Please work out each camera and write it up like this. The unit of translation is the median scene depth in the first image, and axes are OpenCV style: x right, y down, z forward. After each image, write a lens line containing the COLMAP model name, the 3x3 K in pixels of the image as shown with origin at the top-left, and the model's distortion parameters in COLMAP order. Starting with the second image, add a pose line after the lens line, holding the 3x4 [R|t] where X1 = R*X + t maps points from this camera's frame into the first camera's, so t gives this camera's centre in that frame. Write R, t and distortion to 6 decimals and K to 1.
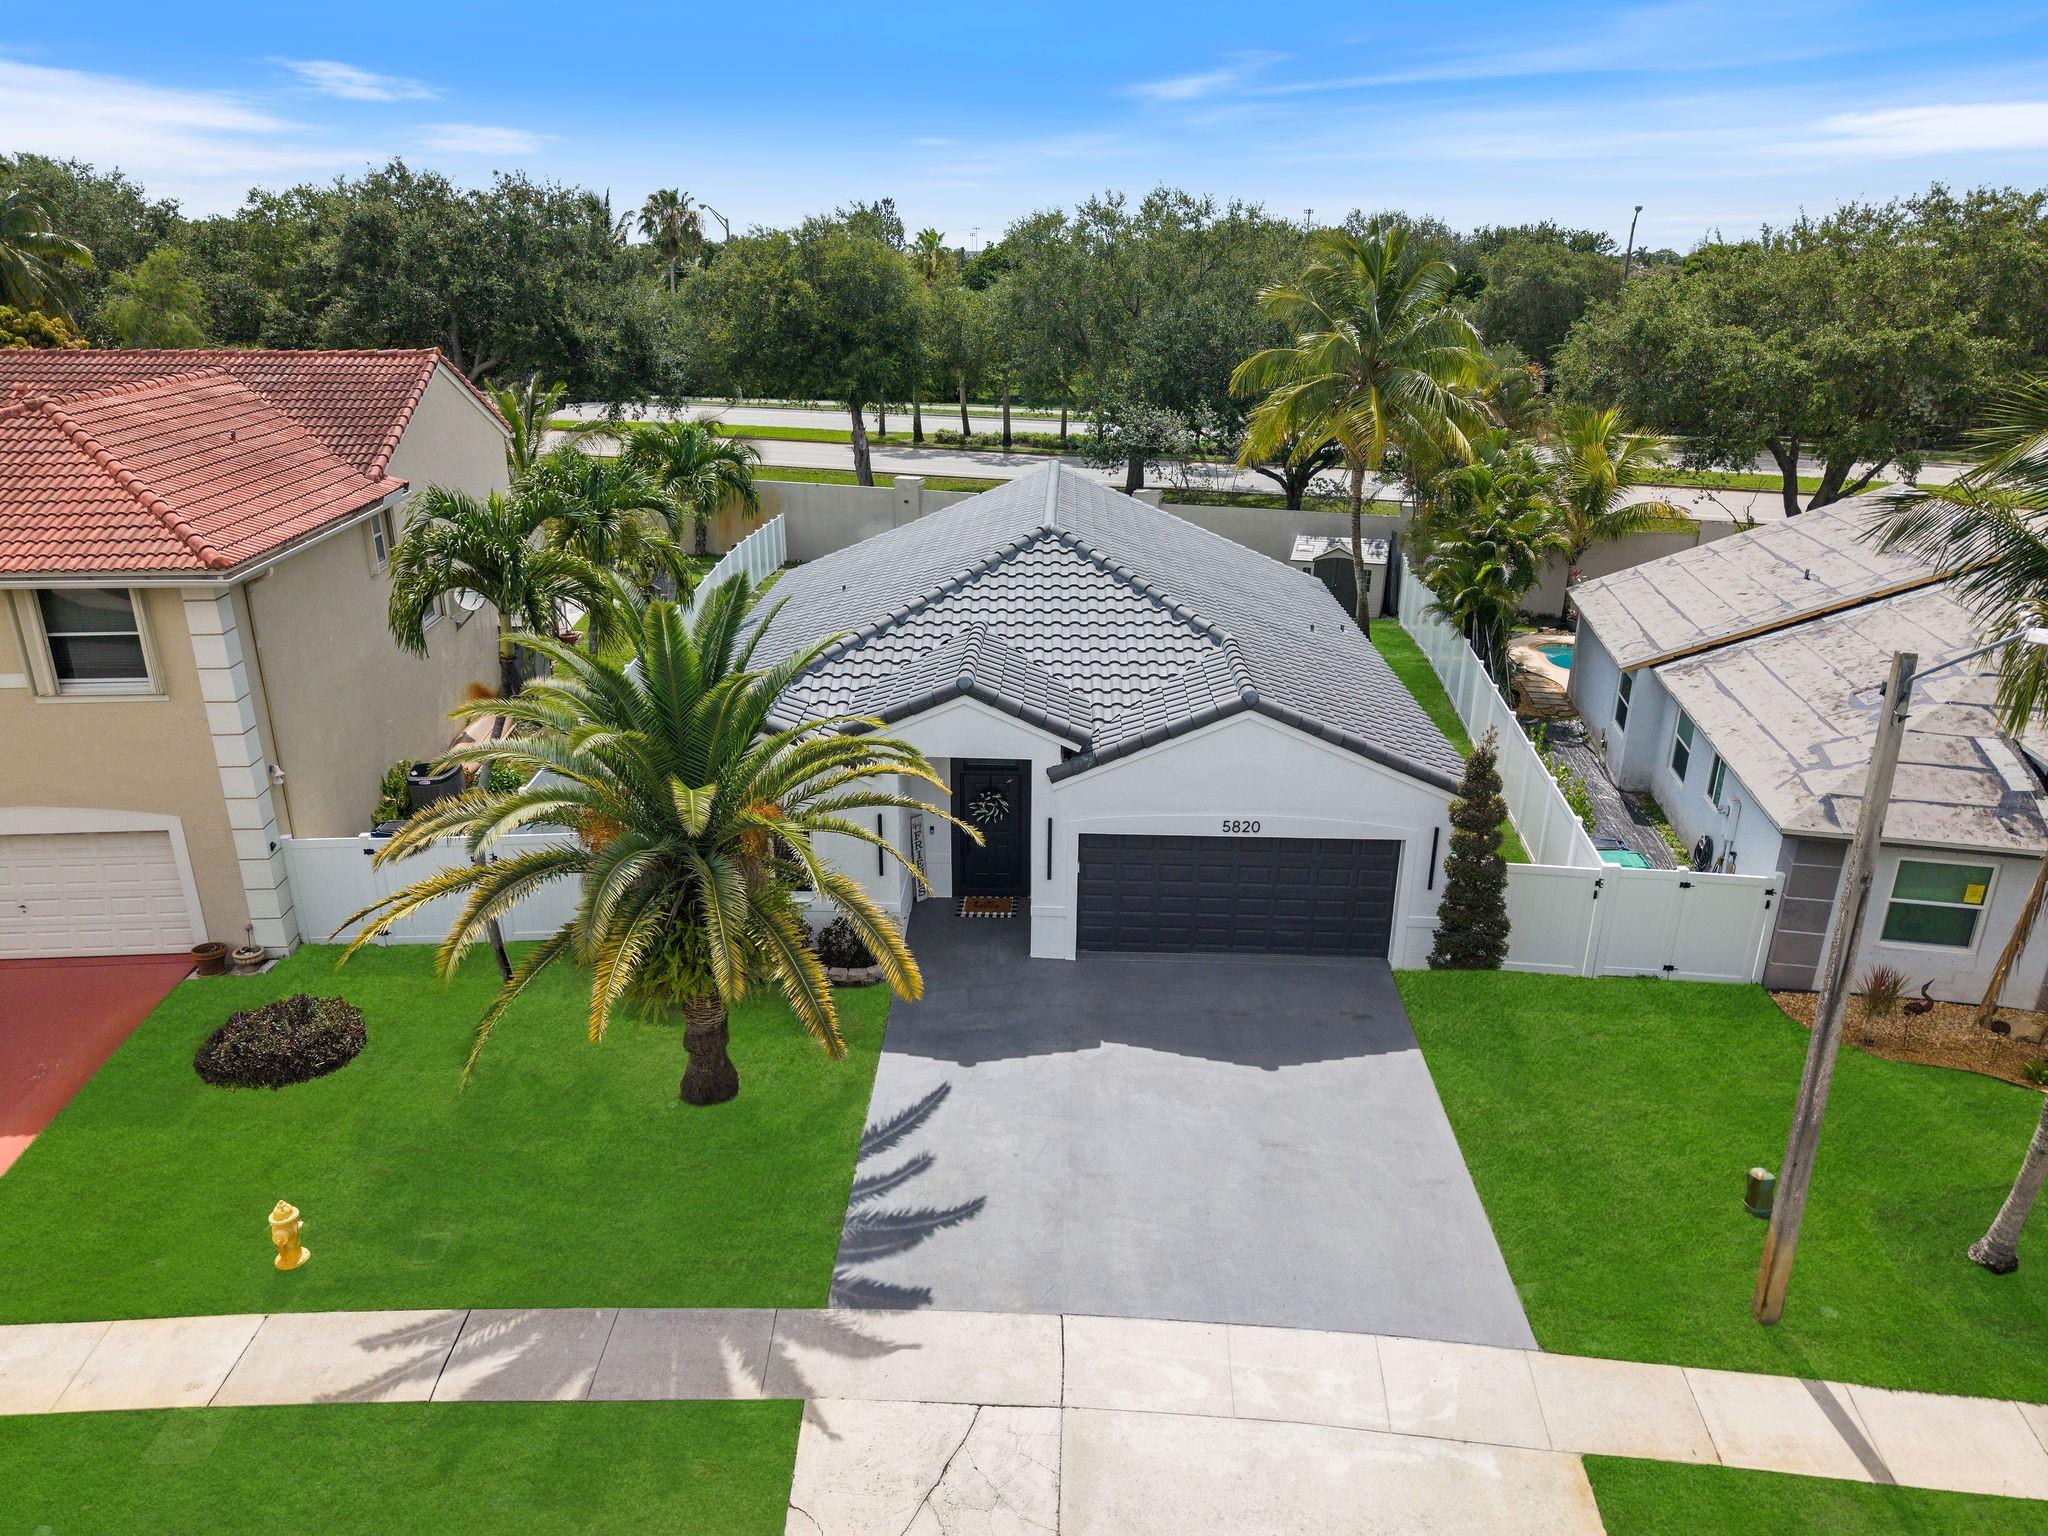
lens RADIAL K [[1375.7, 0, 1029.8], [0, 1375.7, 769.5], [0, 0, 1]] dist [0.024576, -0.029641]
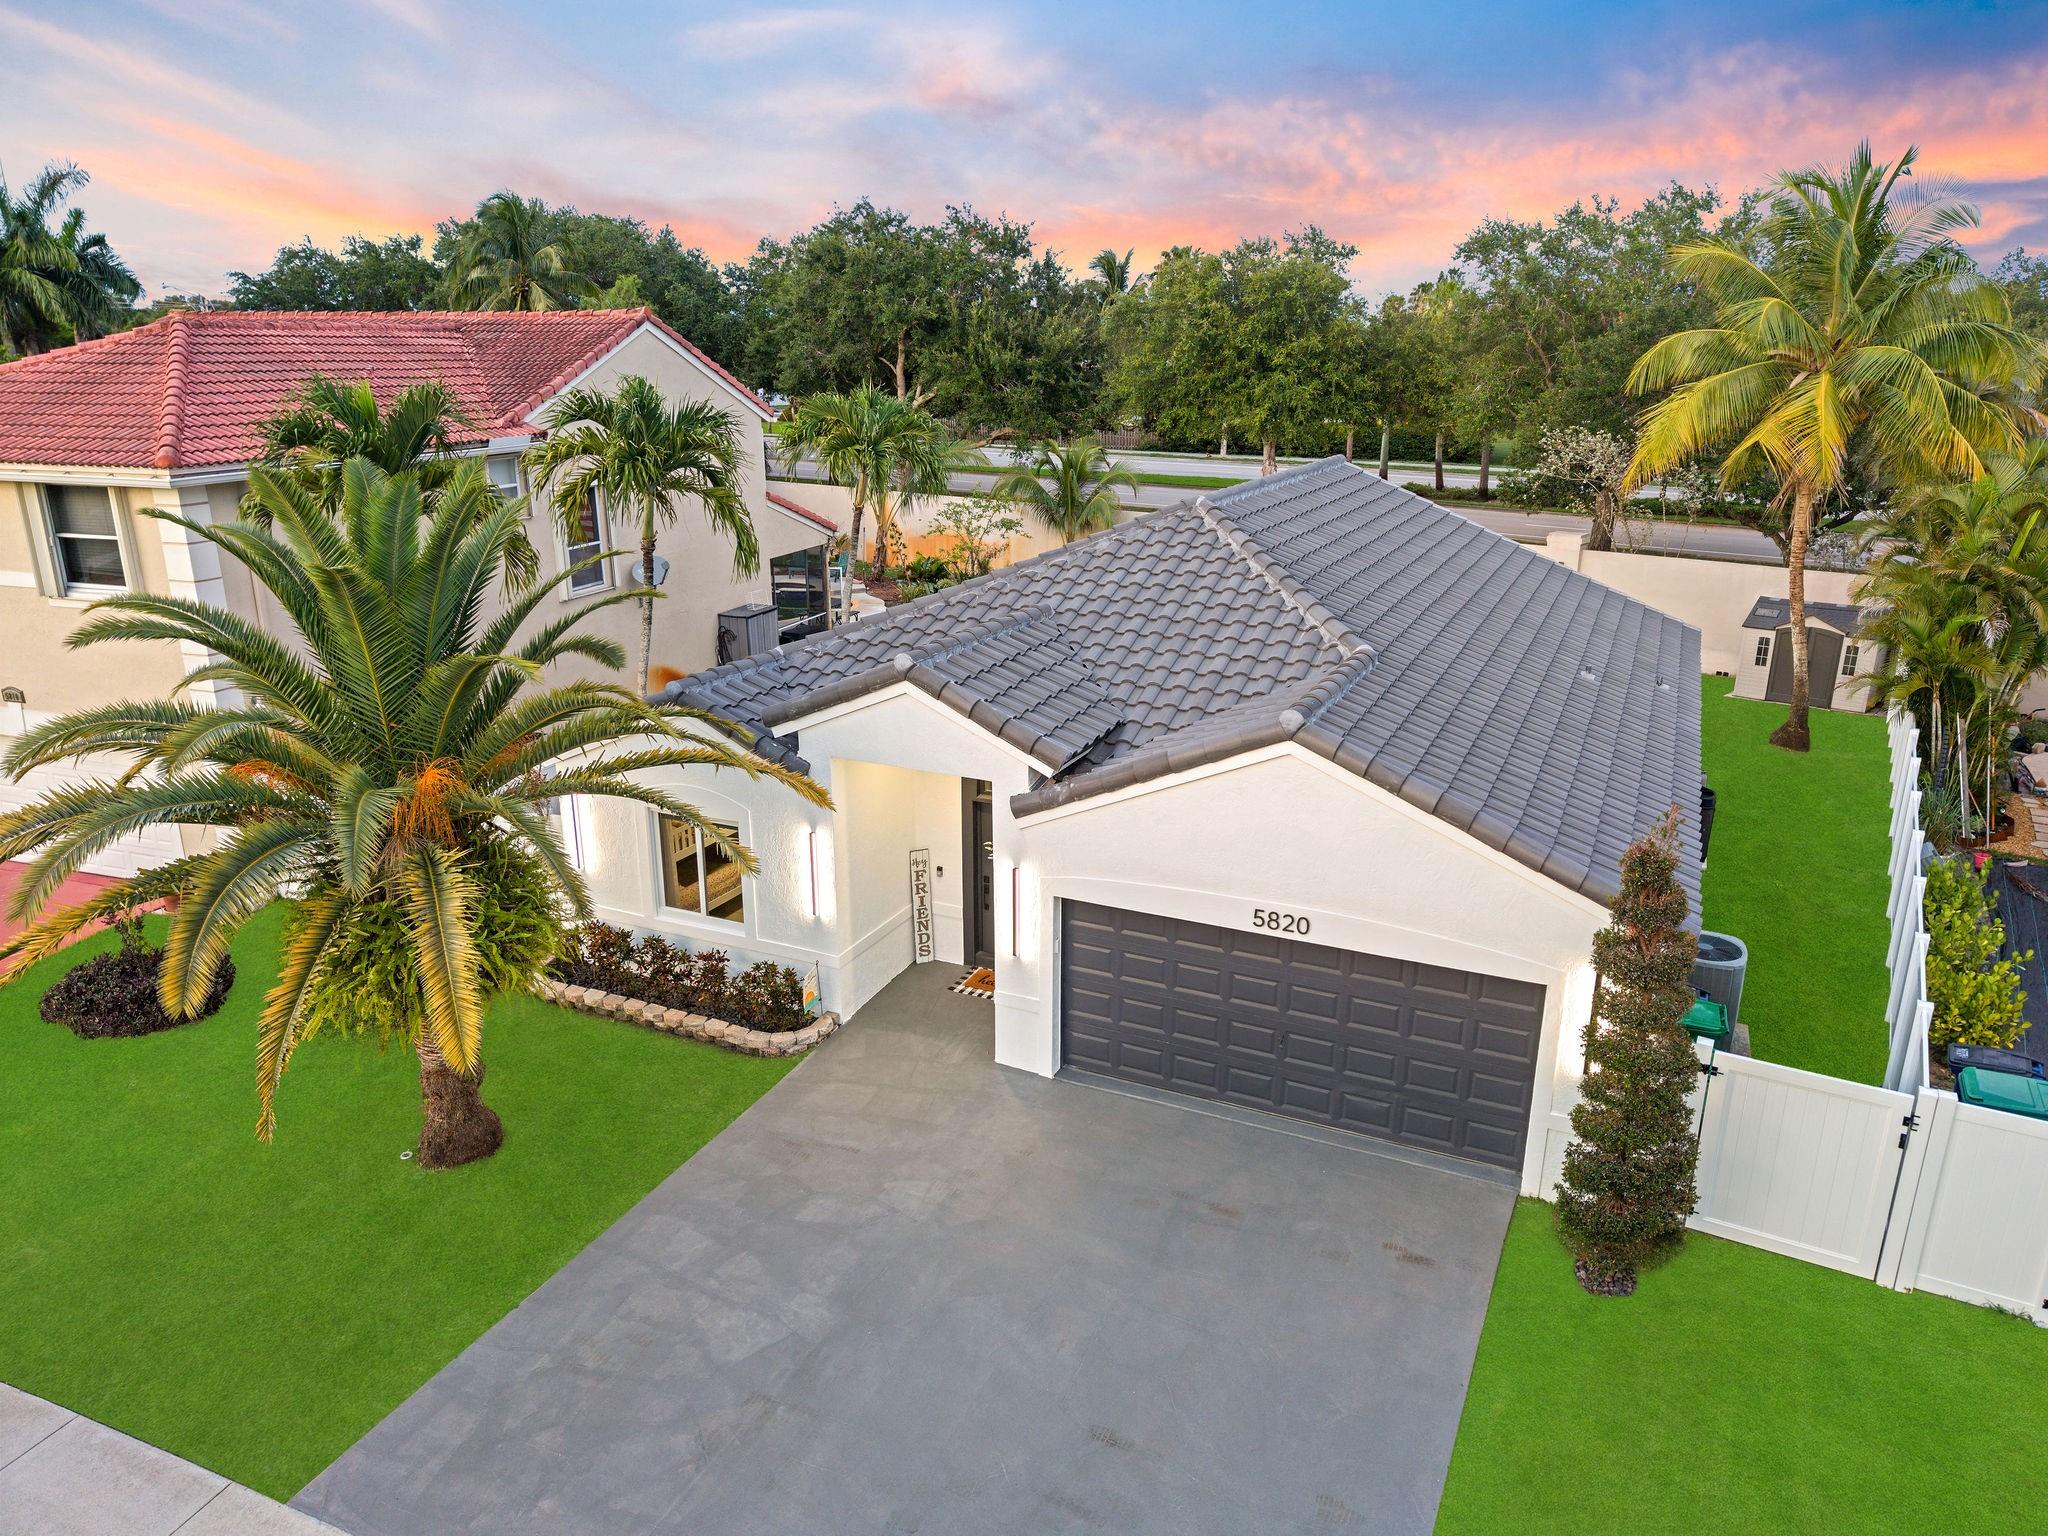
lens RADIAL K [[1375.7, 0, 1024.7], [0, 1375.7, 770.3], [0, 0, 1]] dist [0.024576, -0.029641]
pose [[0.917094, 0.110050, -0.383181, 0.293757], [-0.132360, 0.990676, -0.032264, 0.007786], [0.376057, 0.080307, 0.923110, 0.356563]]
